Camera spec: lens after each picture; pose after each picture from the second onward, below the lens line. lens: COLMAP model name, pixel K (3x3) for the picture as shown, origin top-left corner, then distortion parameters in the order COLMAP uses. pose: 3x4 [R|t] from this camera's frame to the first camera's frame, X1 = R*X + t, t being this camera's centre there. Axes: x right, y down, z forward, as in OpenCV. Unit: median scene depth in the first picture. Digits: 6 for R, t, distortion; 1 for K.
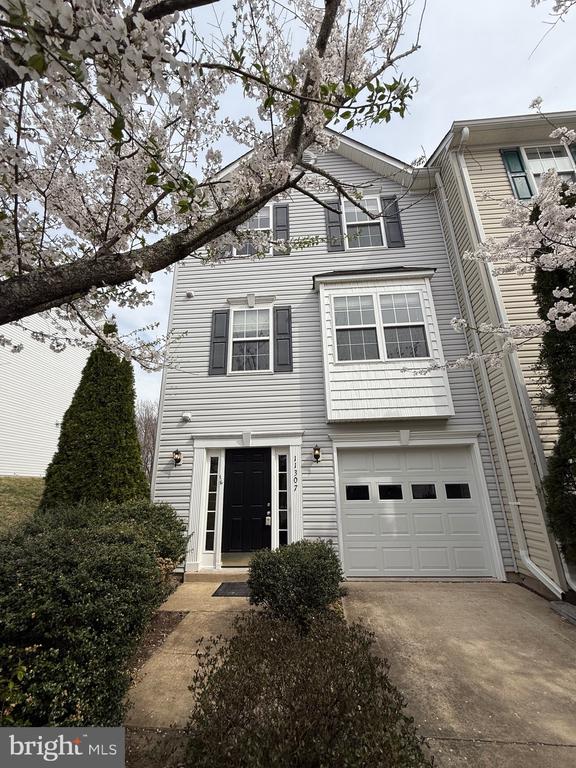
lens RADIAL K [[310.0, 0, 287.3], [0, 310.0, 383.5], [0, 0, 1]] dist [0.003602, 0.000071]
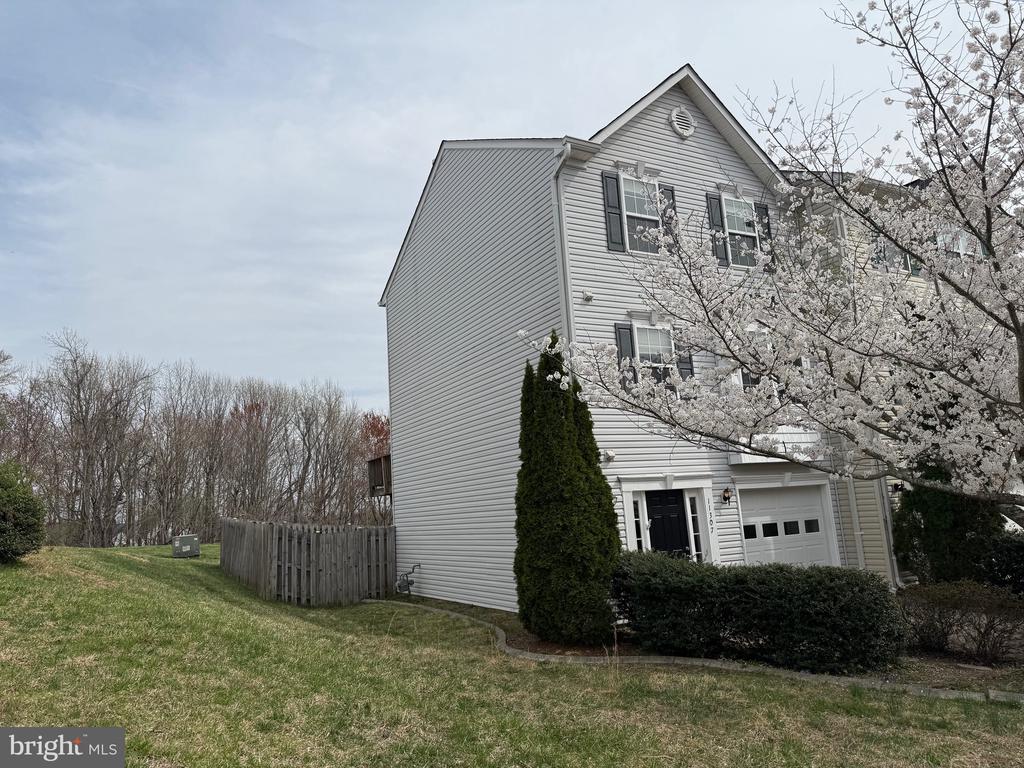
lens RADIAL K [[725.0, 0, 511.1], [0, 725.0, 381.0], [0, 0, 1]] dist [0.052493, -0.089780]
pose [[0.841909, 0.063140, 0.535913, -1.754136], [-0.116588, 0.990958, 0.066405, -0.213357], [-0.526875, -0.118387, 0.841658, -0.563795]]
